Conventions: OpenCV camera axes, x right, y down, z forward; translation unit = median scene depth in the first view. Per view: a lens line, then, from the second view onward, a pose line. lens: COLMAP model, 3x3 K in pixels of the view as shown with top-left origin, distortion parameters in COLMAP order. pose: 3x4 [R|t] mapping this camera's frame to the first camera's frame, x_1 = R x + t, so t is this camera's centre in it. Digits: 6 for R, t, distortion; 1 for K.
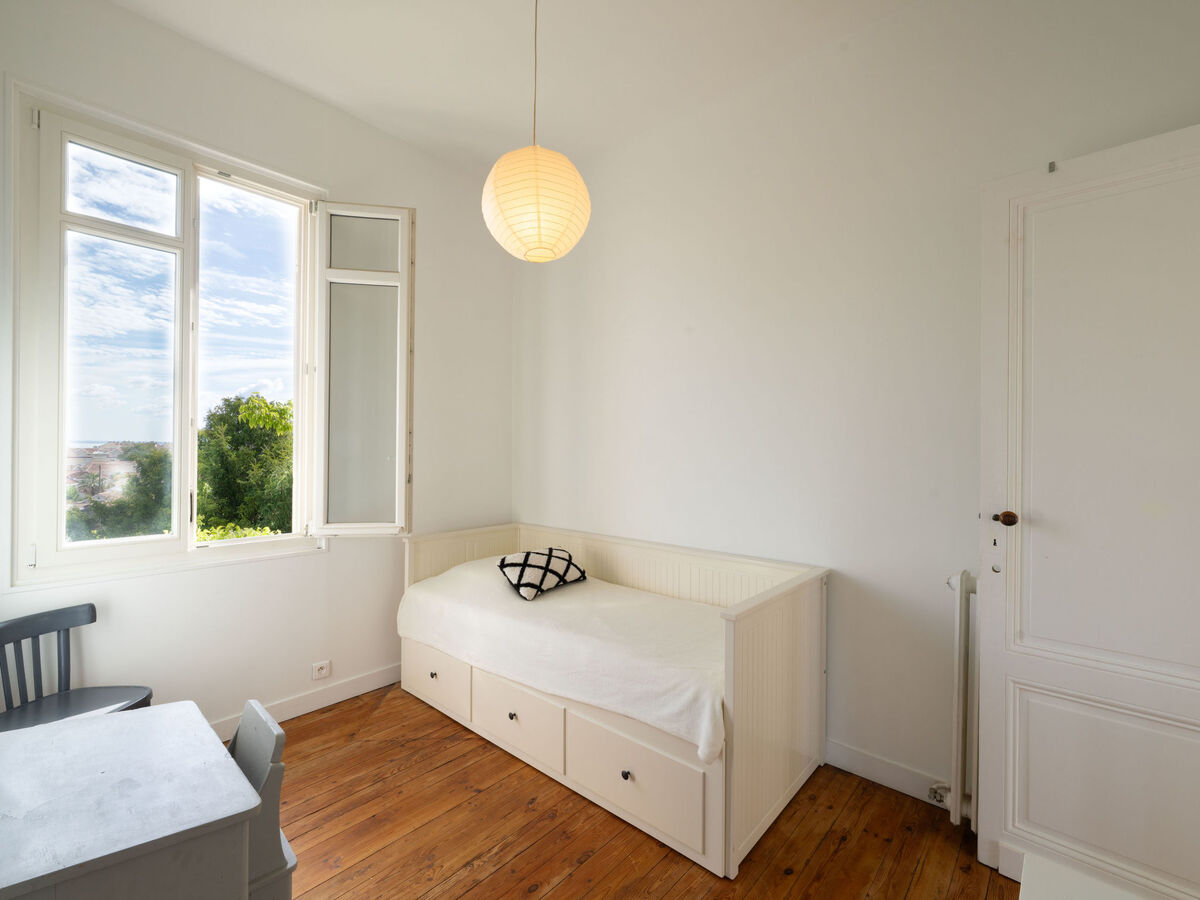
lens RADIAL K [[530.3, 0, 592.7], [0, 530.3, 448.1], [0, 0, 1]] dist [0.001921, 0.000052]
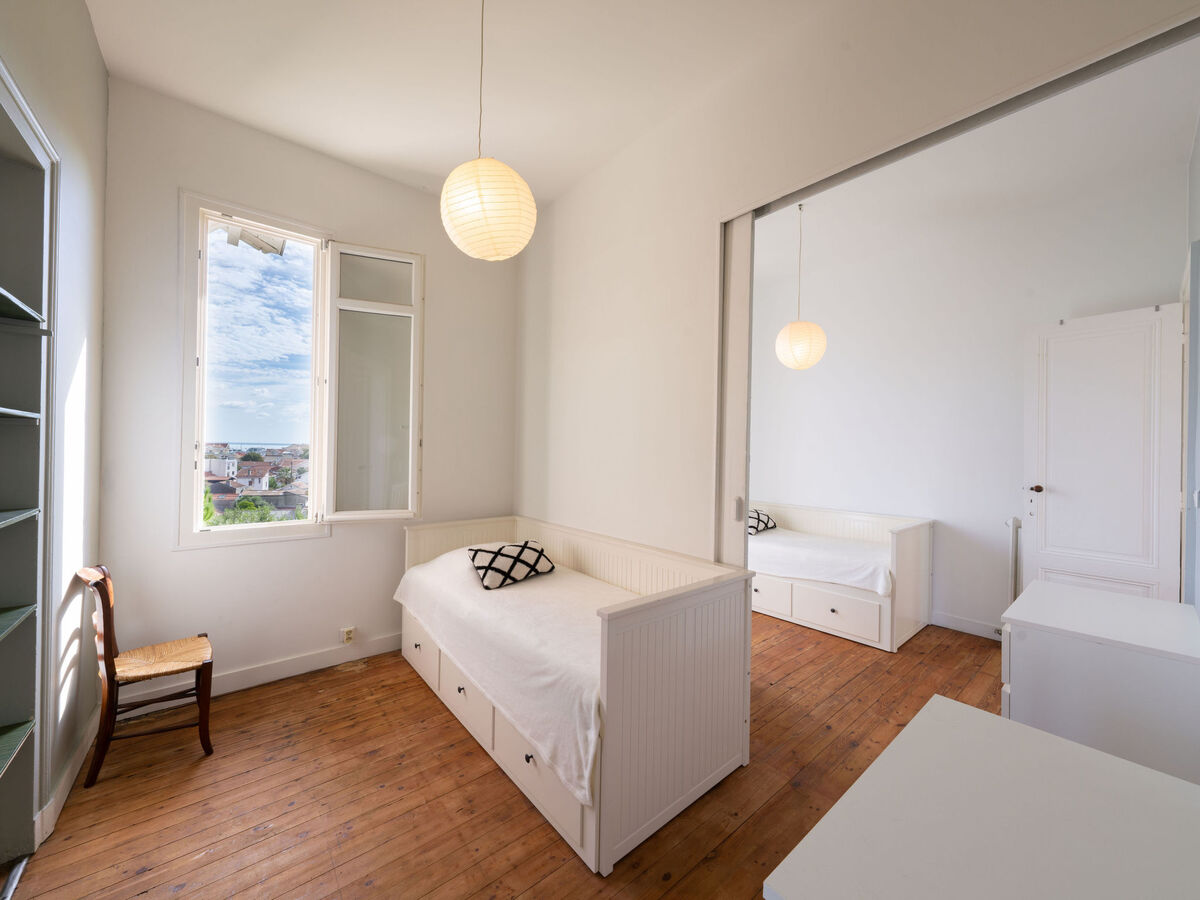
lens RADIAL K [[450.7, 0, 597.4], [0, 450.7, 453.0], [0, 0, 1]] dist [-0.003309, -0.000086]
pose [[0.988062, 0.012617, -0.153540, 0.259733], [-0.012844, 0.999917, -0.000484, 0.004108], [0.153521, 0.002451, 0.988142, 0.104352]]
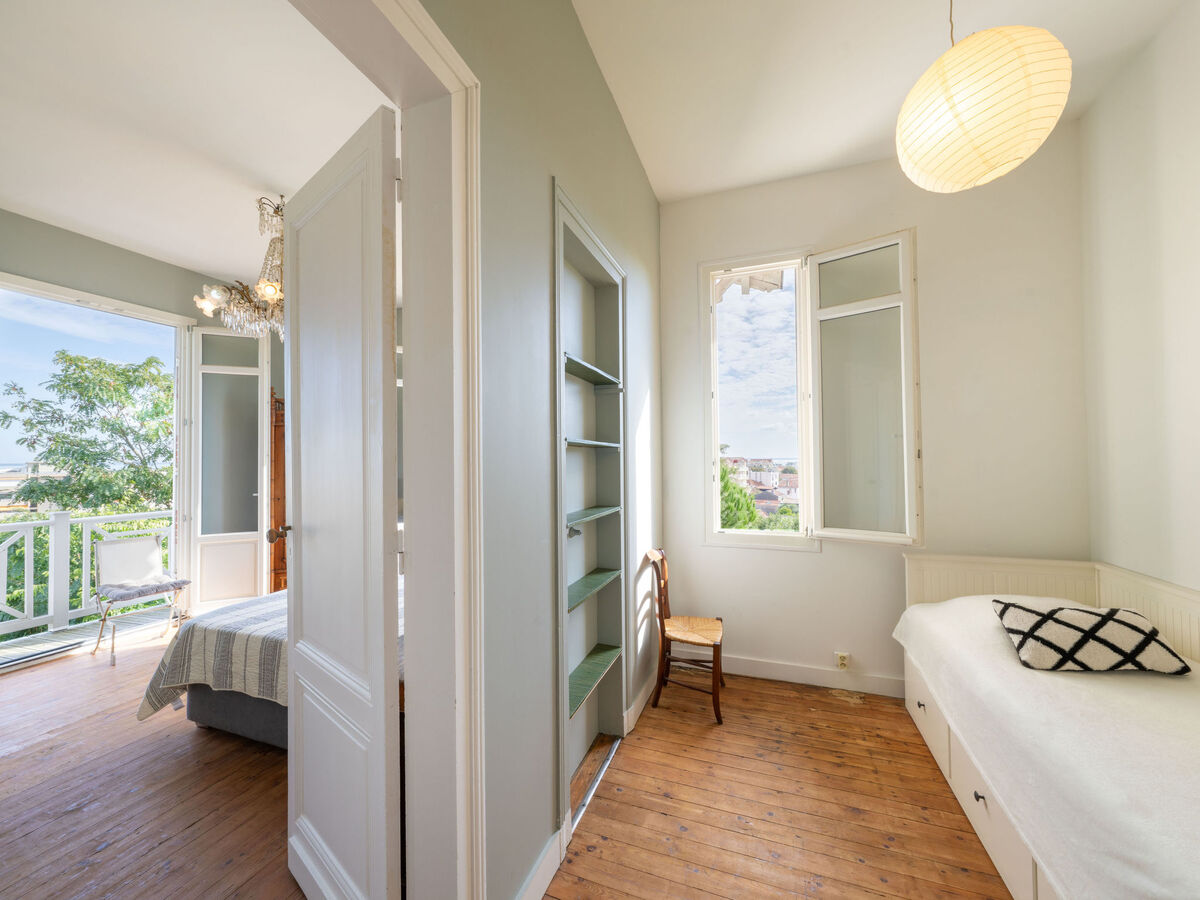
lens RADIAL K [[450.7, 0, 608.7], [0, 450.7, 451.3], [0, 0, 1]] dist [-0.003309, -0.000086]
pose [[0.371507, -0.027777, -0.928014, 0.270034], [0.005233, 0.999599, -0.027824, 0.000949], [0.928415, 0.005481, 0.371504, 0.225680]]
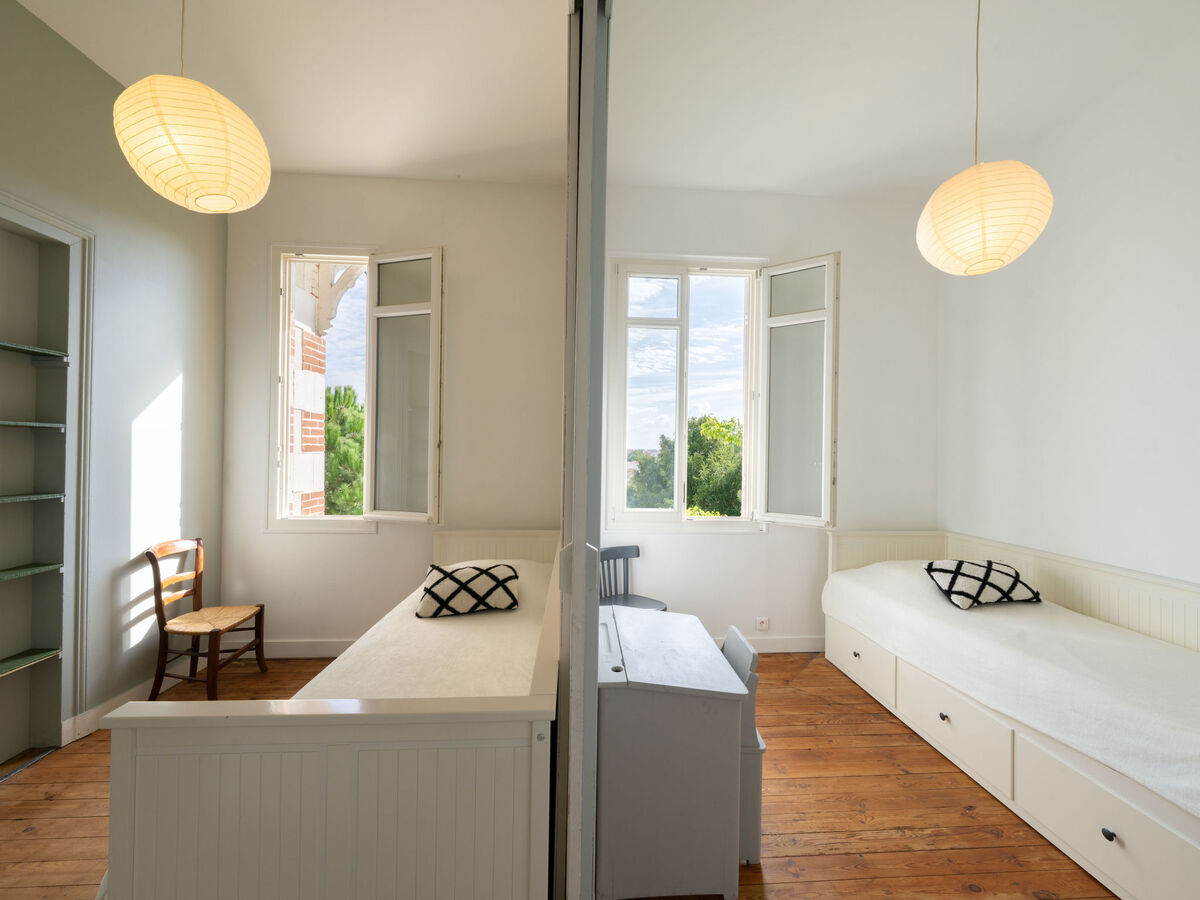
lens RADIAL K [[450.7, 0, 608.0], [0, 450.7, 448.5], [0, 0, 1]] dist [-0.003309, -0.000086]
pose [[0.718758, -0.001605, -0.695259, -0.012744], [-0.007562, 0.999920, -0.010126, -0.000813], [0.695220, 0.012535, 0.718688, -0.079675]]
